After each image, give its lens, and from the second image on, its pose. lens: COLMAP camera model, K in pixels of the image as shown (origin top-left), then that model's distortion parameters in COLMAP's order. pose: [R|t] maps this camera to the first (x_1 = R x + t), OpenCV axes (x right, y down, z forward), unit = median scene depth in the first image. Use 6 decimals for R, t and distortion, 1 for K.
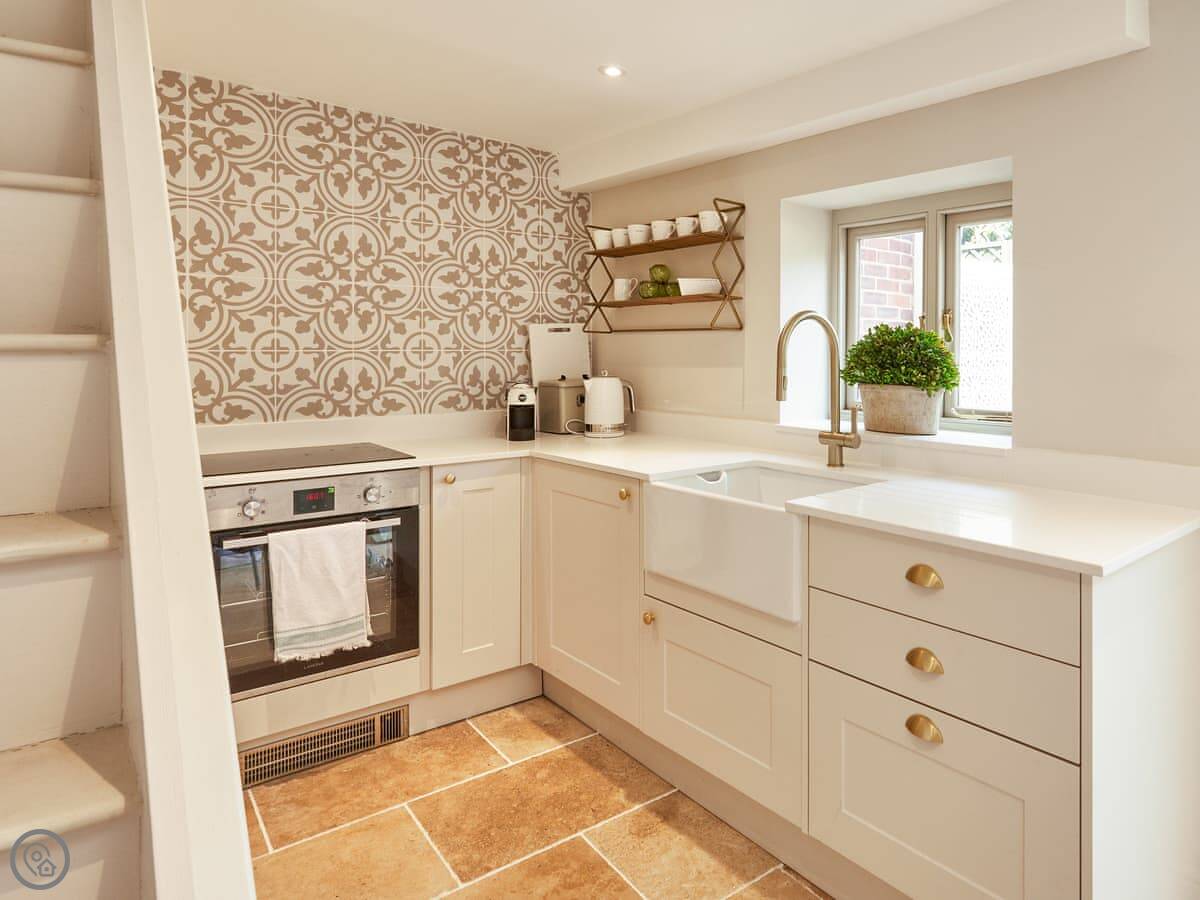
lens RADIAL K [[770.3, 0, 600.0], [0, 770.3, 450.0], [0, 0, 1]] dist [0.001336, 0.003349]
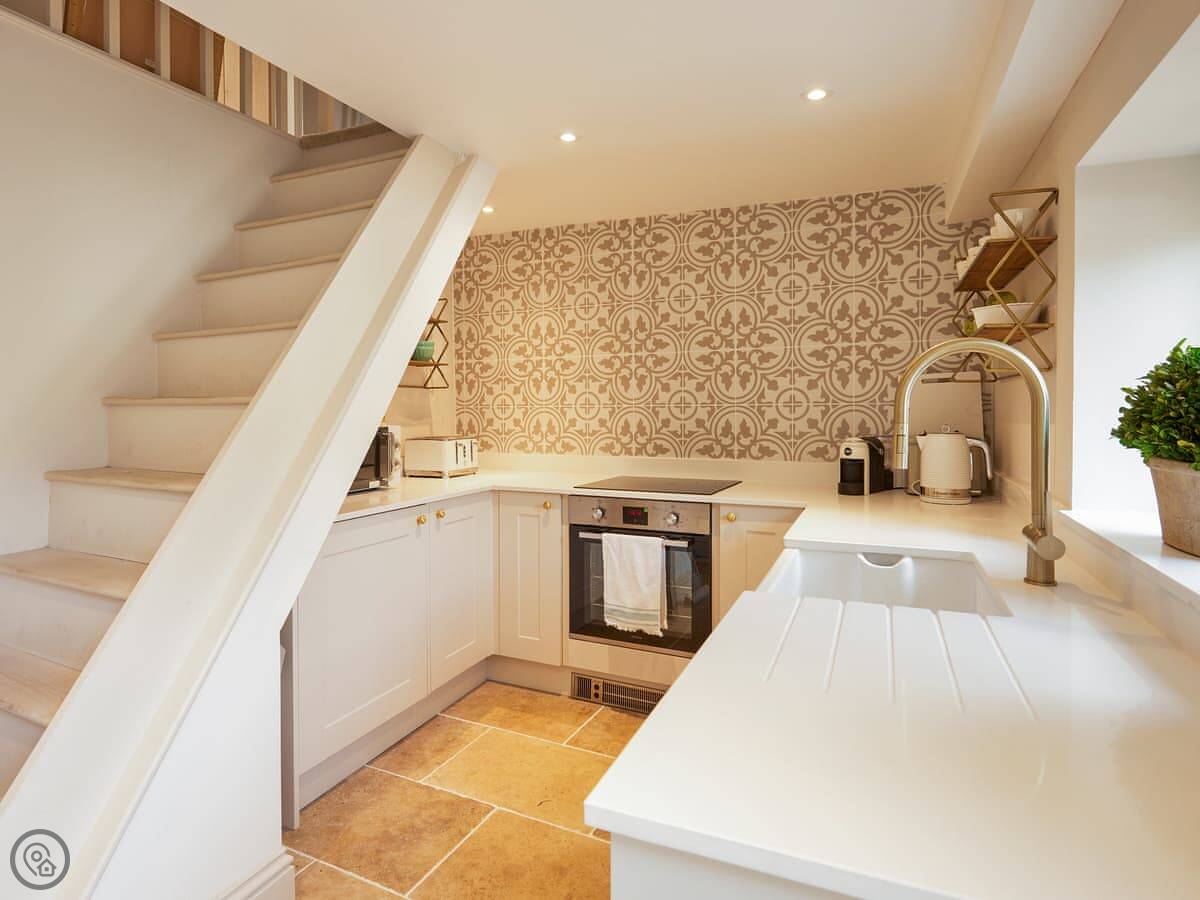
lens RADIAL K [[621.2, 0, 598.4], [0, 621.2, 485.7], [0, 0, 1]] dist [0.006458, -0.000087]
pose [[0.479983, 0.109267, -0.870447, 0.445915], [-0.105307, 0.992215, 0.066484, -0.043996], [0.870935, 0.059753, 0.487753, 0.334203]]
